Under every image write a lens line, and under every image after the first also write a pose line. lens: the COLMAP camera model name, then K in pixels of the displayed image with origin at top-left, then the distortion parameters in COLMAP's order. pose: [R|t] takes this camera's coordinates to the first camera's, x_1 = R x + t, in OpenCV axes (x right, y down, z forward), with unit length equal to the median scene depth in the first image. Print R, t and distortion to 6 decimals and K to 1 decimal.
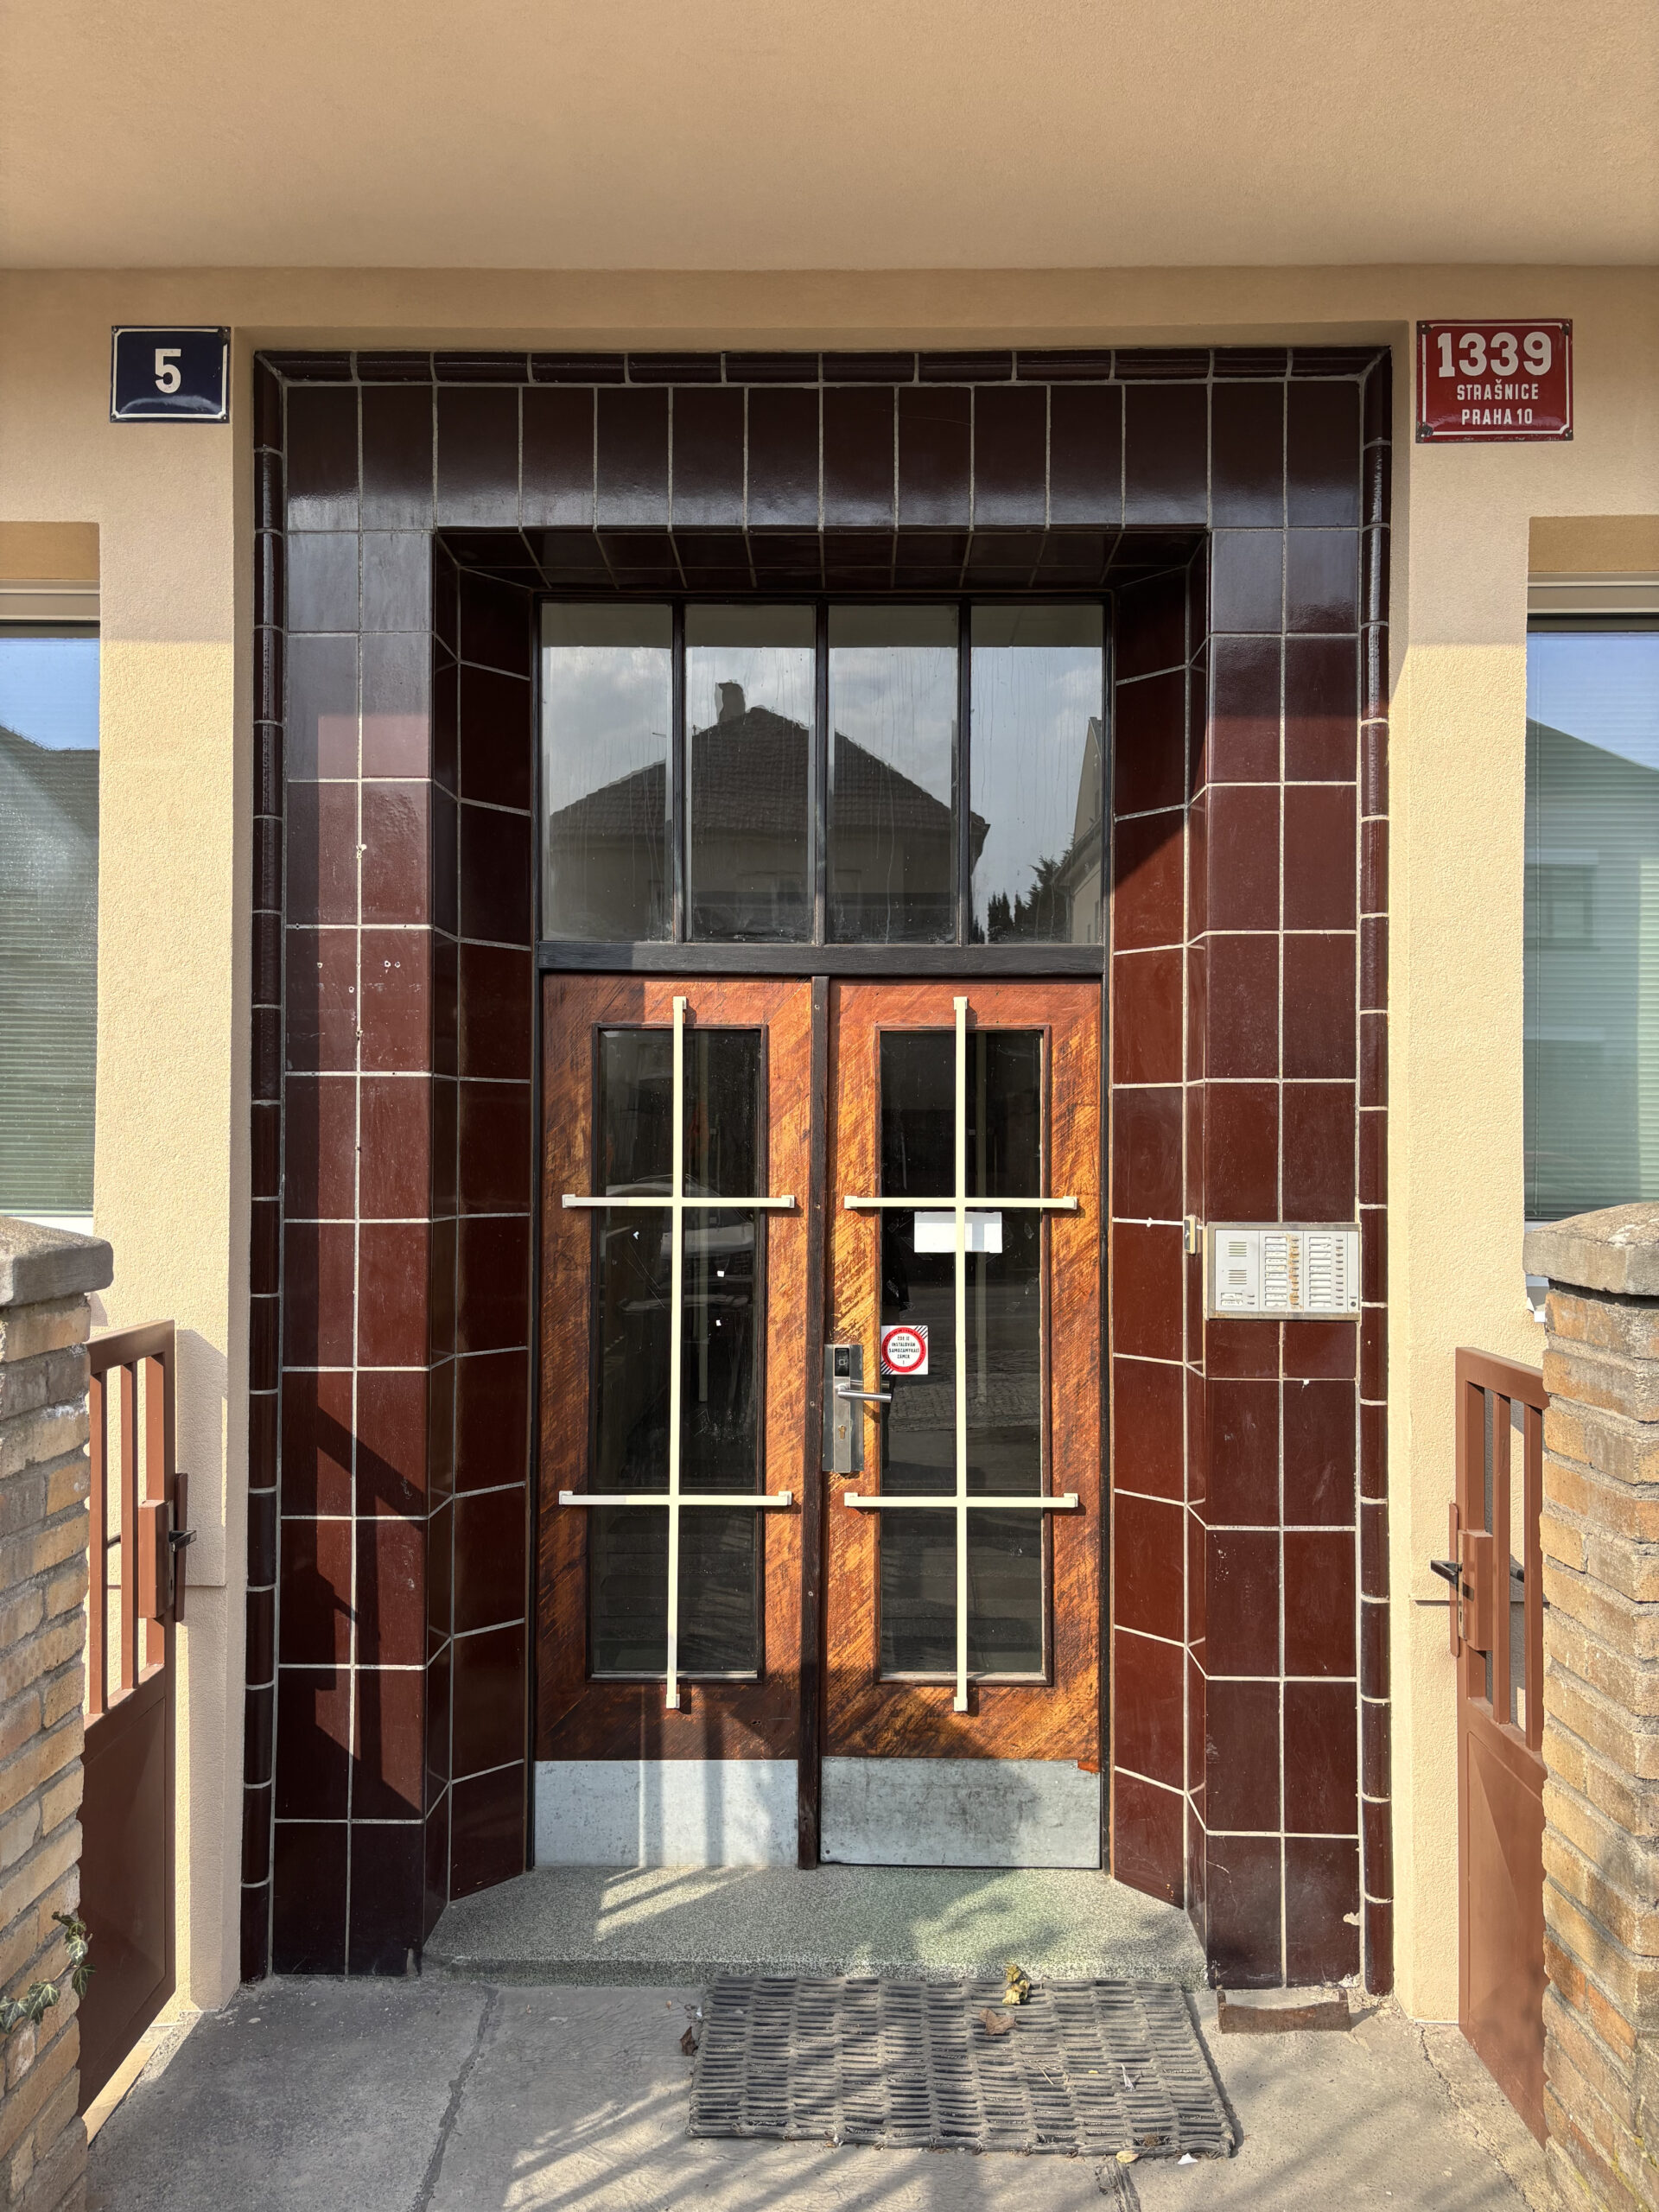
lens RADIAL K [[1668.6, 0, 832.6], [0, 1668.6, 1103.2], [0, 0, 1]] dist [-0.004396, -0.001461]
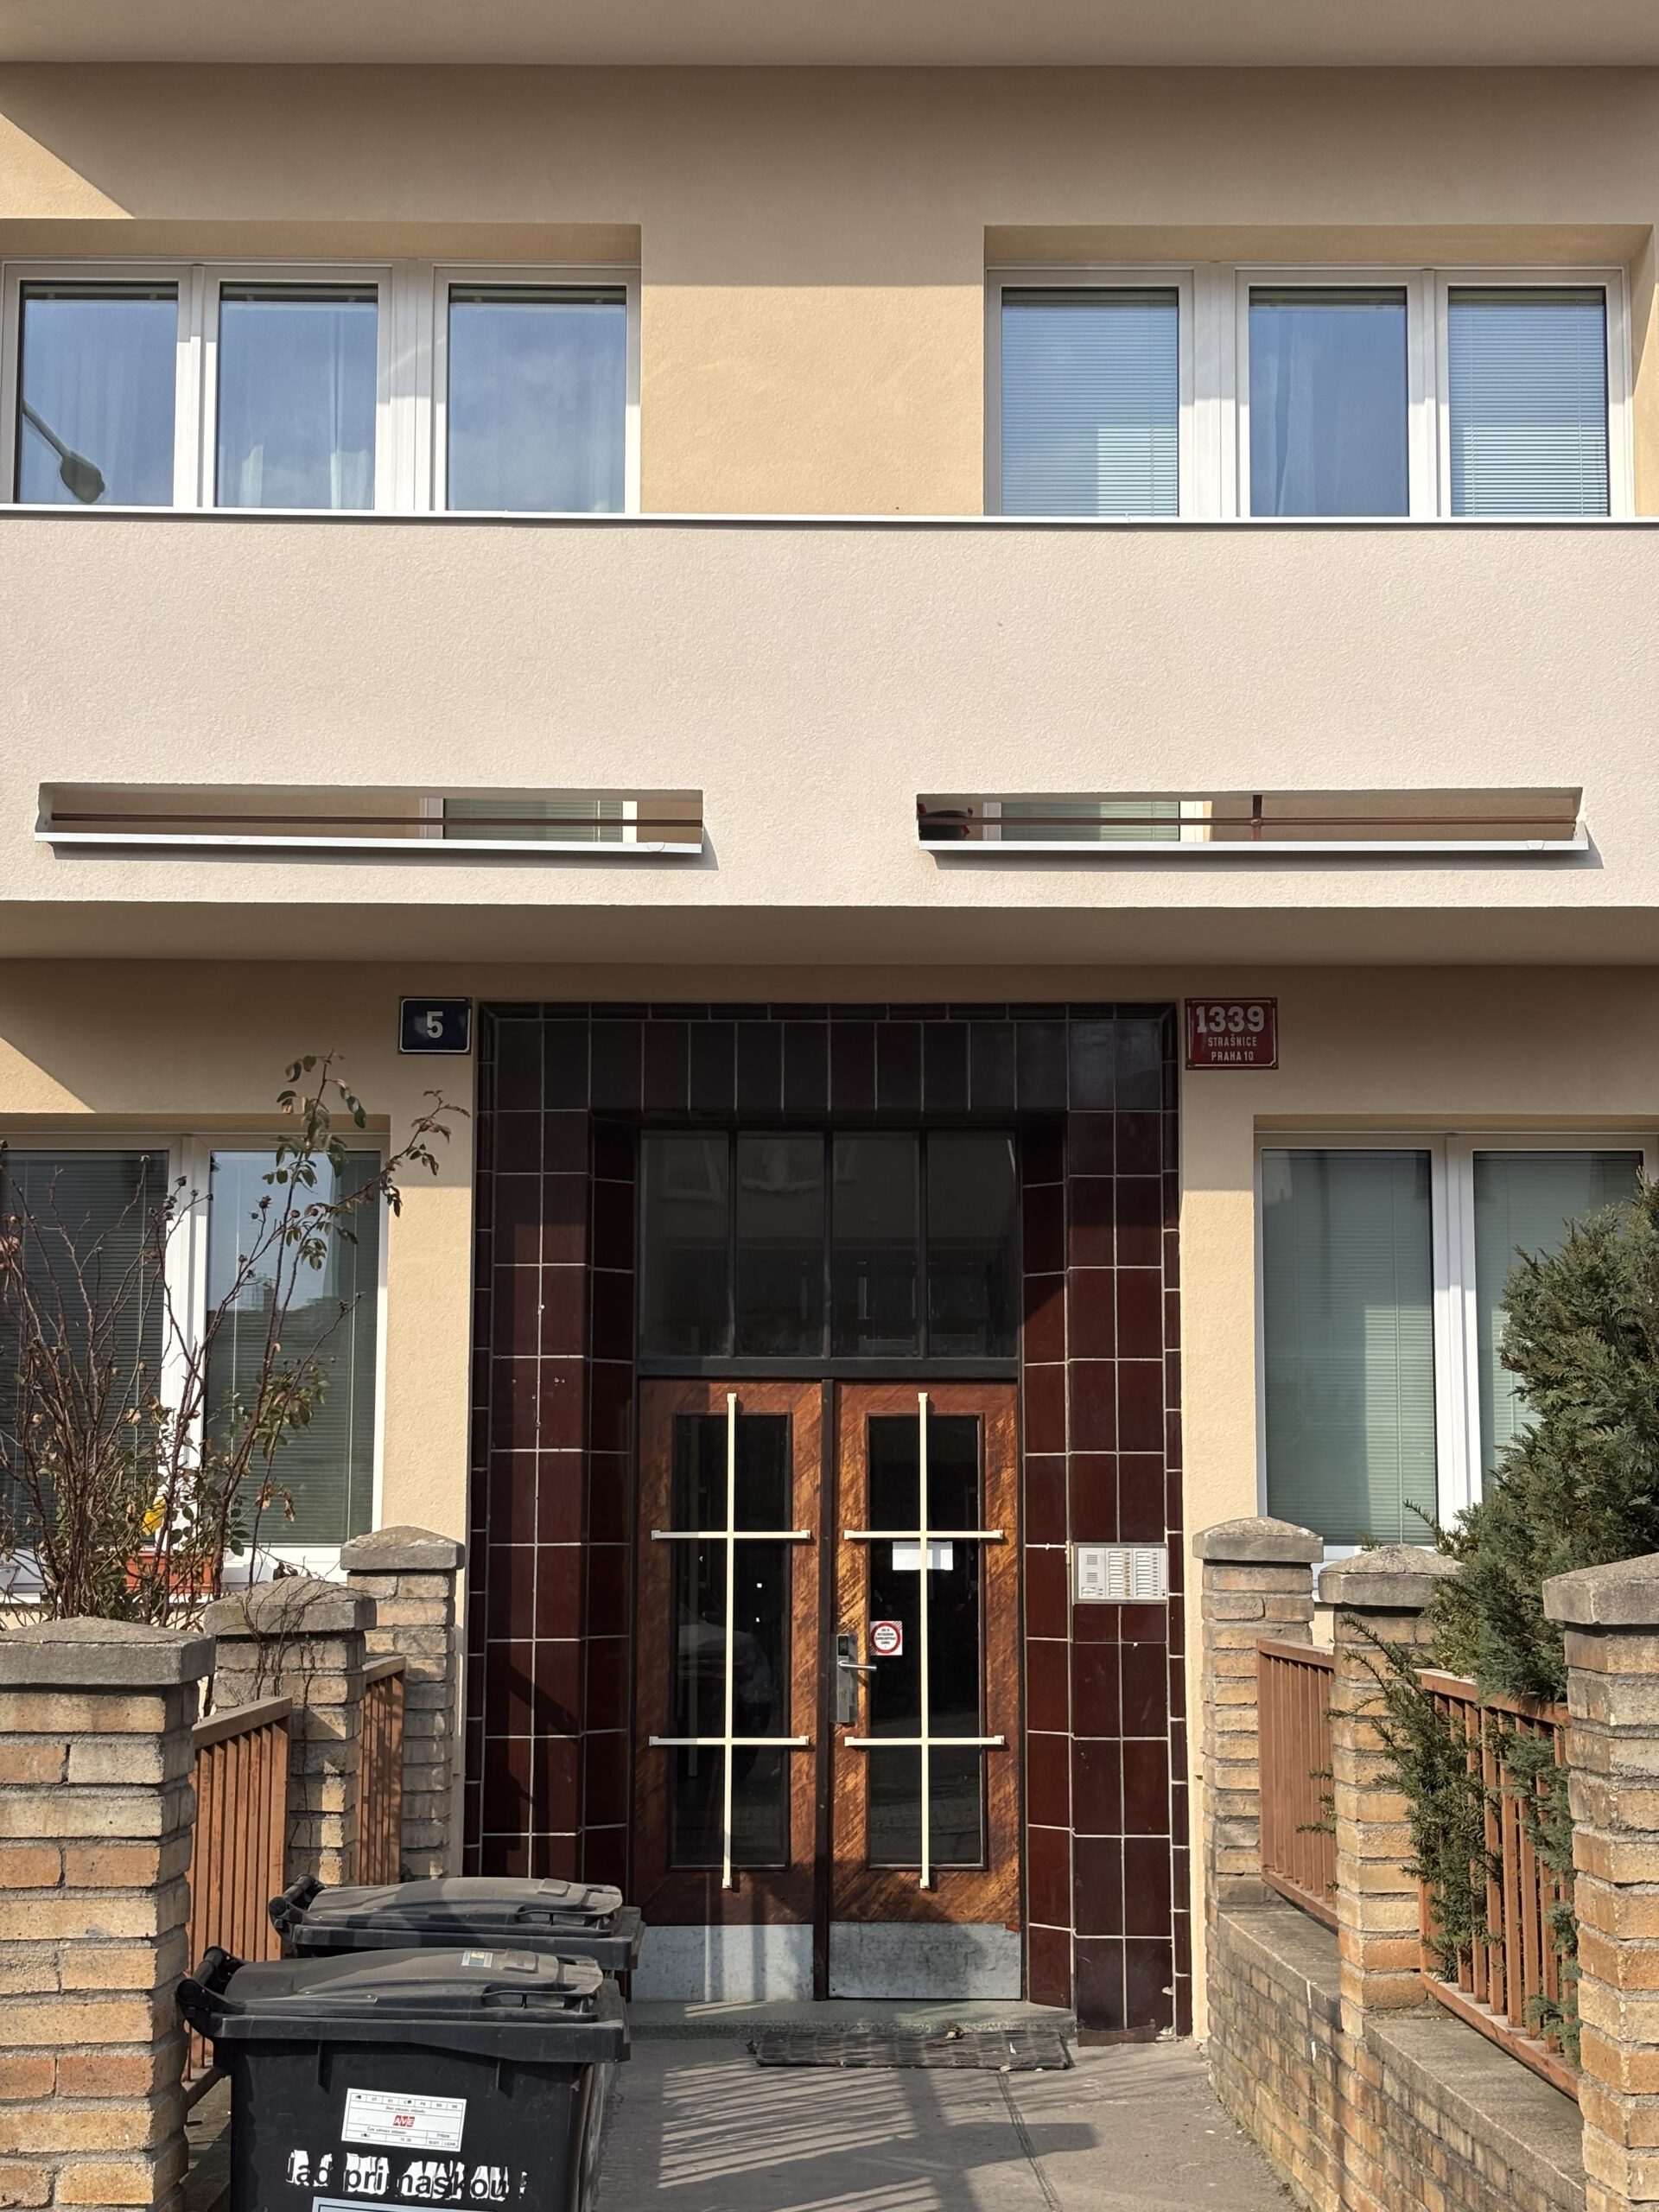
lens RADIAL K [[3246.2, 0, 851.4], [0, 3246.2, 1112.0], [0, 0, 1]] dist [0.143295, 0.000000]
pose [[0.999895, -0.001591, 0.014369, -0.028475], [0.003023, 0.994966, -0.100171, -0.025155], [-0.014137, 0.100204, 0.994867, -1.981646]]
